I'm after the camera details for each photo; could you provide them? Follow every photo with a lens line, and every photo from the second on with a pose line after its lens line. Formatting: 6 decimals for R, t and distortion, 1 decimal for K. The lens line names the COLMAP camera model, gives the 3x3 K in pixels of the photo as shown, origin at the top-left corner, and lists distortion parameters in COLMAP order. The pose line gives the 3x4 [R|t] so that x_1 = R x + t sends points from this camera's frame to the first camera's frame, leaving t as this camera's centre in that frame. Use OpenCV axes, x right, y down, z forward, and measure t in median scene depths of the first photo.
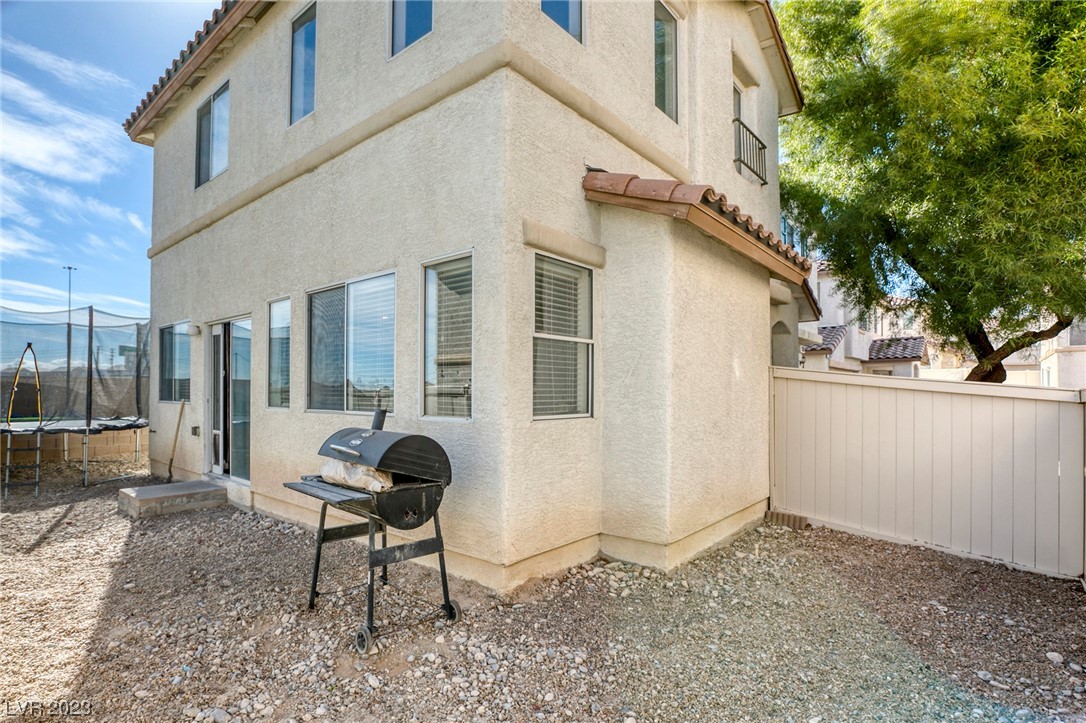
lens RADIAL K [[493.1, 0, 538.1], [0, 493.1, 359.4], [0, 0, 1]] dist [-0.054568, 0.019609]
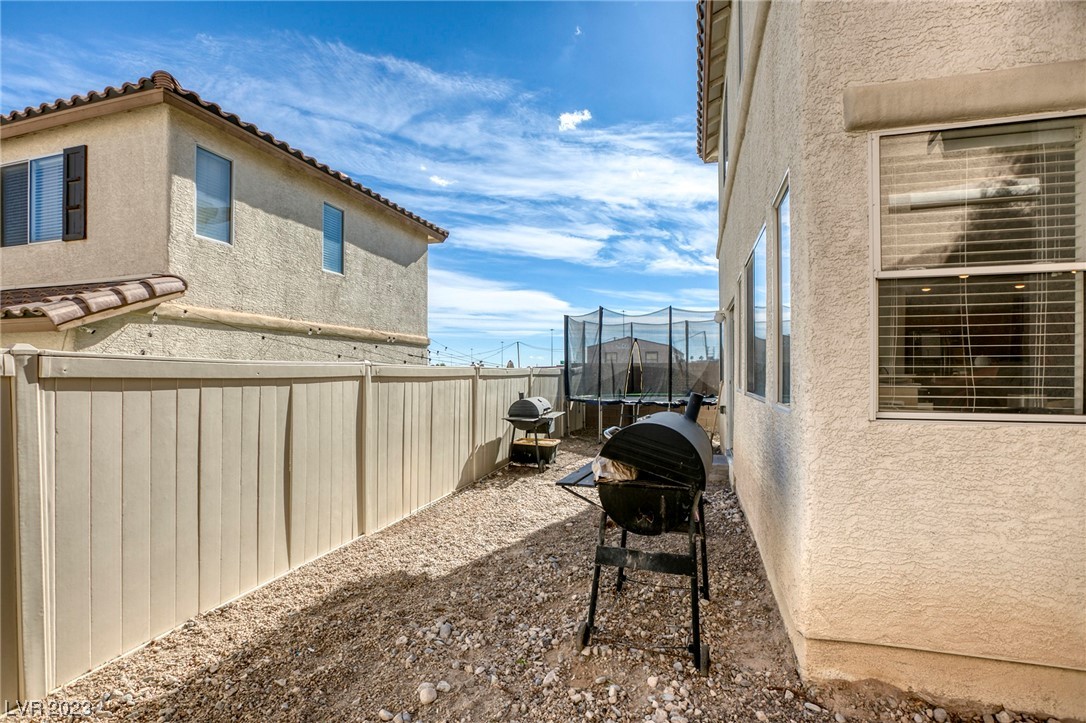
lens RADIAL K [[501.0, 0, 544.7], [0, 501.0, 356.7], [0, 0, 1]] dist [-0.022936, 0.000937]
pose [[0.448468, -0.032285, -0.893216, 0.375726], [0.059977, 0.998182, -0.005966, 0.030421], [0.891785, -0.050897, 0.449589, 0.404427]]
